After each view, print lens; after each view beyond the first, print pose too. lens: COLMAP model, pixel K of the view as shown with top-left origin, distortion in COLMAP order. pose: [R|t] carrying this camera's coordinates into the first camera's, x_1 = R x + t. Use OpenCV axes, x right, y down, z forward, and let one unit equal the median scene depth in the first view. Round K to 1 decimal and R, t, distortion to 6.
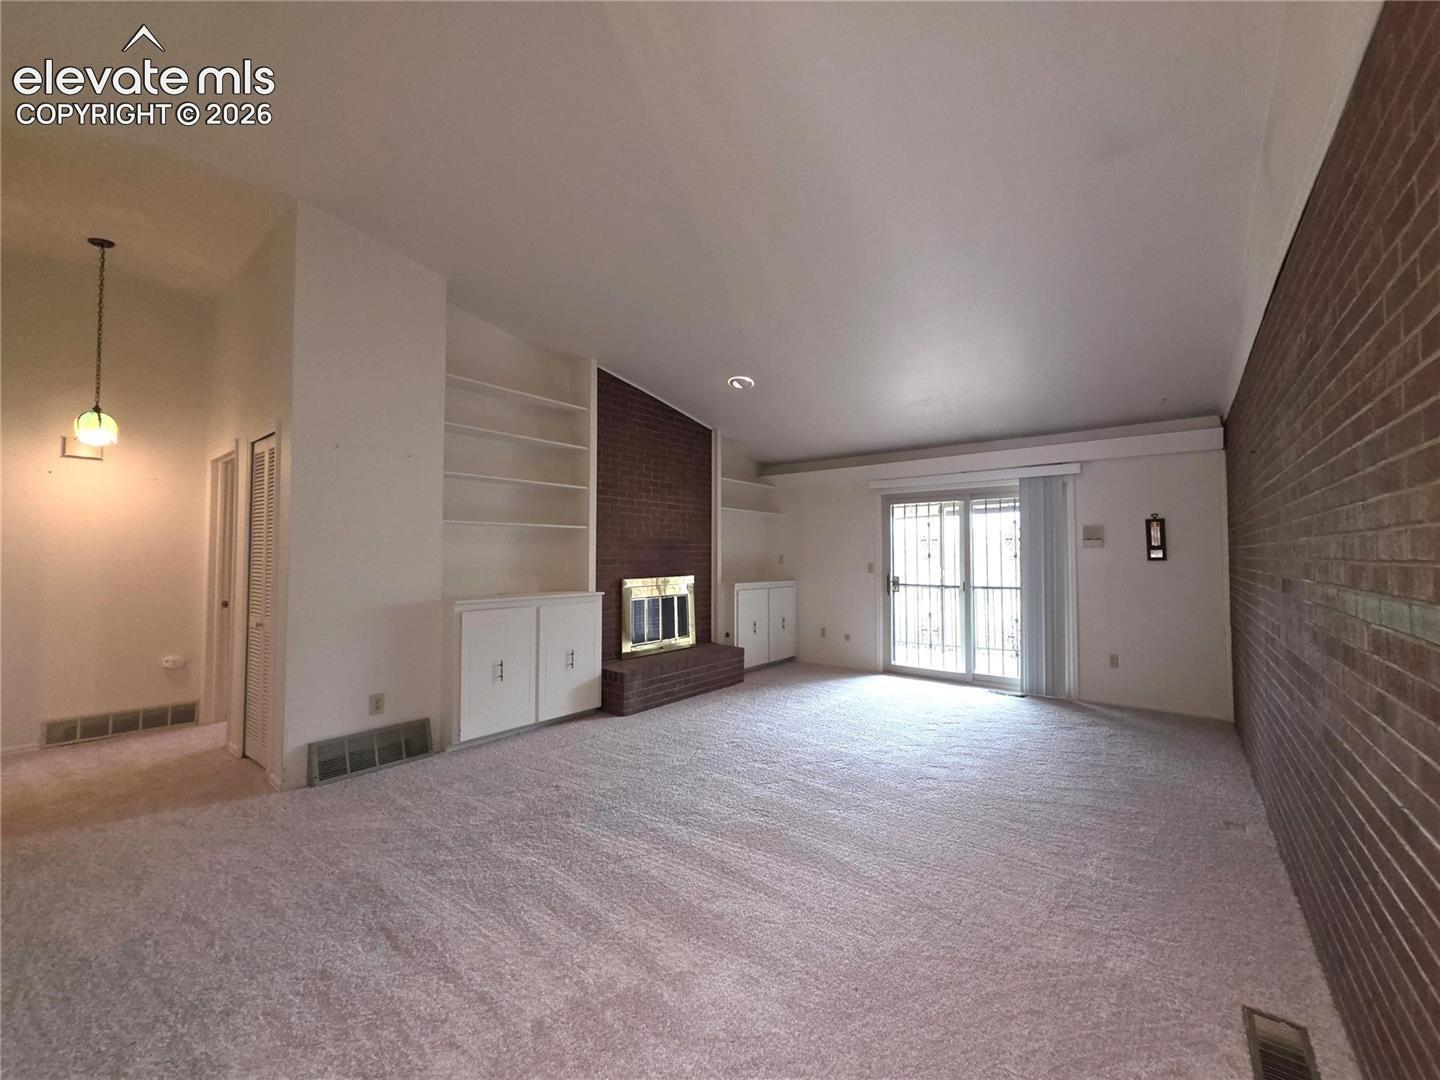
lens RADIAL K [[575.5, 0, 720.0], [0, 575.5, 540.0], [0, 0, 1]] dist [0.000694, 0.000152]
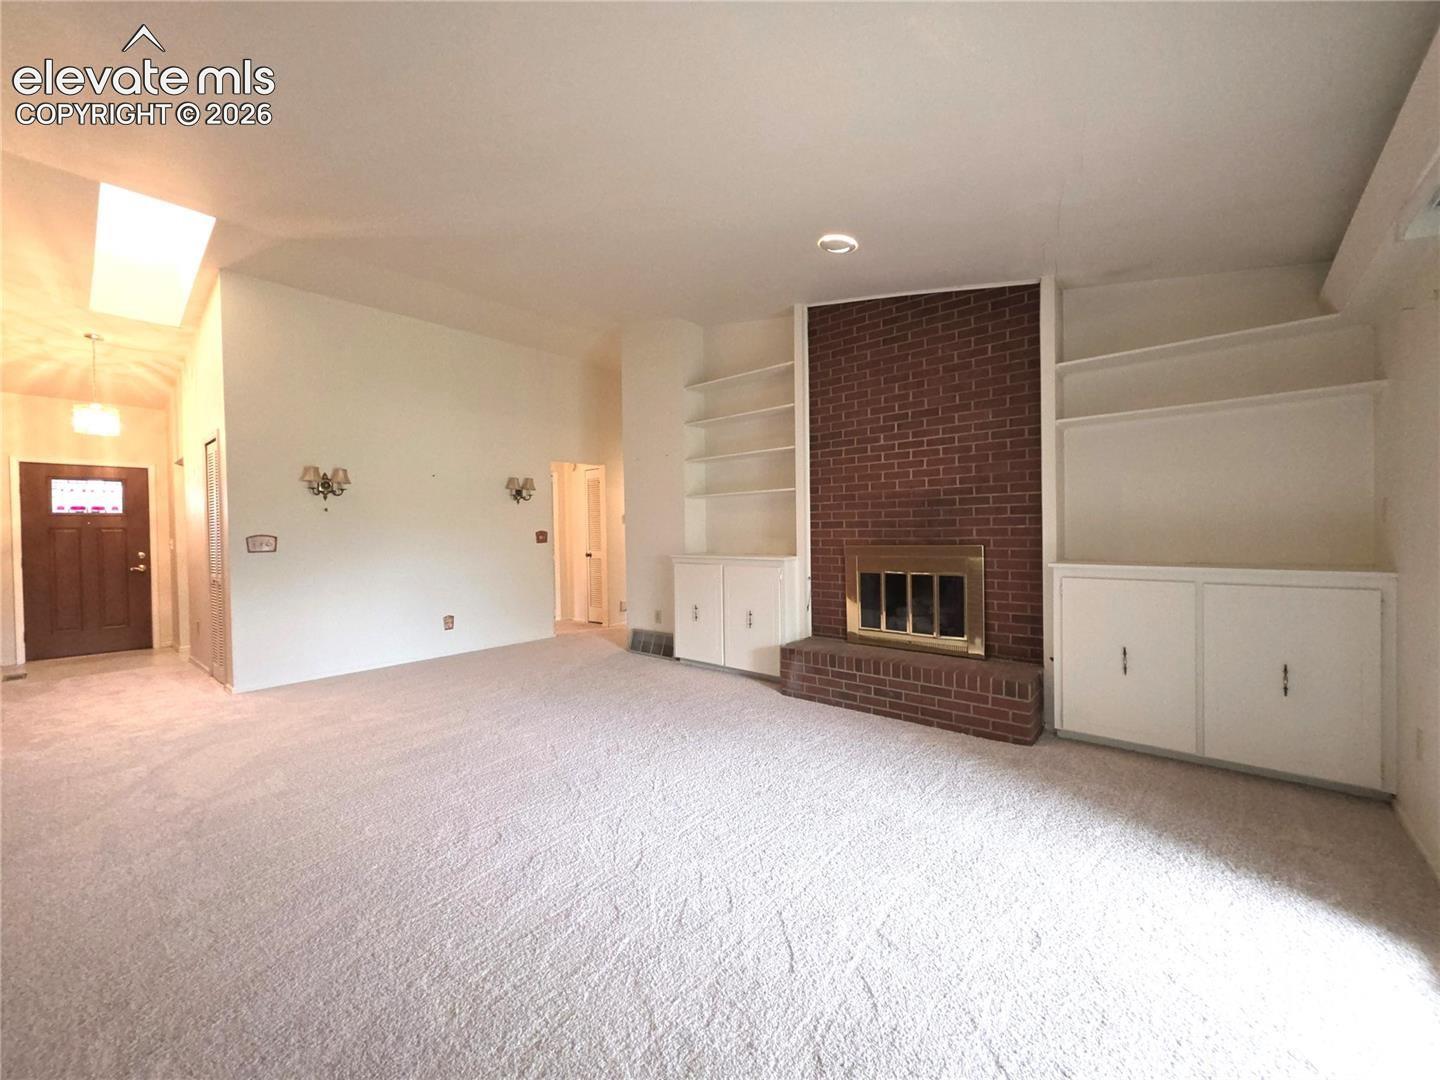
lens RADIAL K [[575.5, 0, 720.0], [0, 575.5, 540.0], [0, 0, 1]] dist [0.000694, 0.000152]
pose [[-0.043354, 0.025014, -0.998747, 0.693159], [0.052199, 0.998378, 0.022738, 0.032682], [0.997695, -0.051148, -0.044589, 0.885281]]
